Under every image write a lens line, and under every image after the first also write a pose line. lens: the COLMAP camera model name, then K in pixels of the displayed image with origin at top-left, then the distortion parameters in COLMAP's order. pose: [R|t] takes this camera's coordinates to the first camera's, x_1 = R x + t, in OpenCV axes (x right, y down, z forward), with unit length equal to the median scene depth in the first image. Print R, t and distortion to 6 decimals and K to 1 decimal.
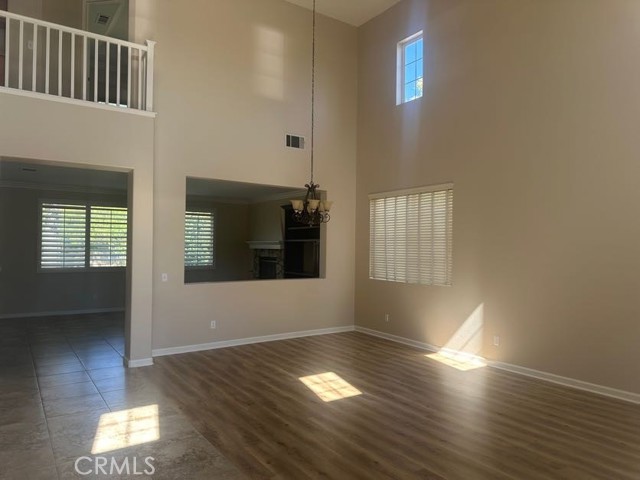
lens RADIAL K [[456.1, 0, 318.7], [0, 456.1, 243.9], [0, 0, 1]] dist [0.068494, -0.051404]
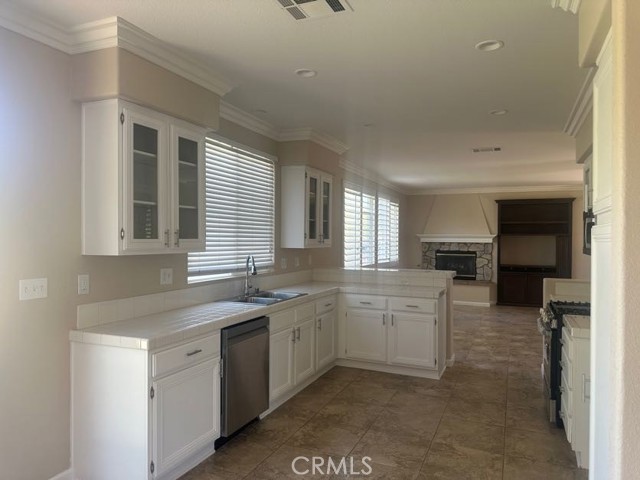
lens RADIAL K [[456.1, 0, 319.4], [0, 456.1, 236.6], [0, 0, 1]] dist [0.068494, -0.051404]
pose [[0.841772, -0.000988, 0.539833, -0.959844], [-0.003835, 0.999962, 0.007809, -0.008782], [-0.539820, -0.008643, 0.841736, 0.349268]]
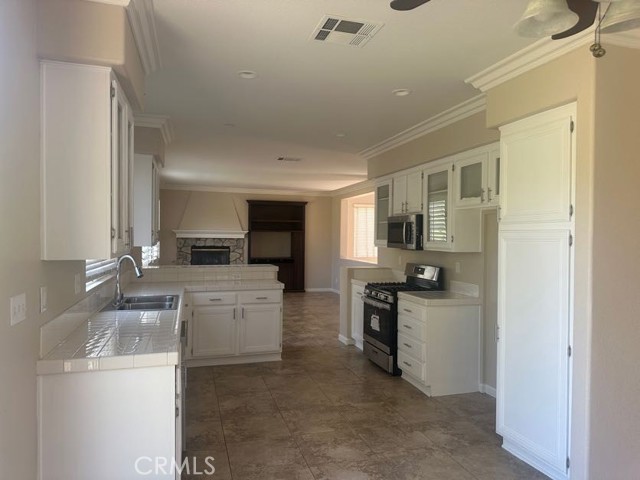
lens RADIAL K [[456.1, 0, 318.2], [0, 456.1, 238.7], [0, 0, 1]] dist [0.068494, -0.051404]
pose [[0.310699, -0.012492, 0.950426, -1.096711], [-0.015732, 0.999709, 0.018283, -0.011182], [-0.950378, -0.020632, 0.310412, 0.480053]]
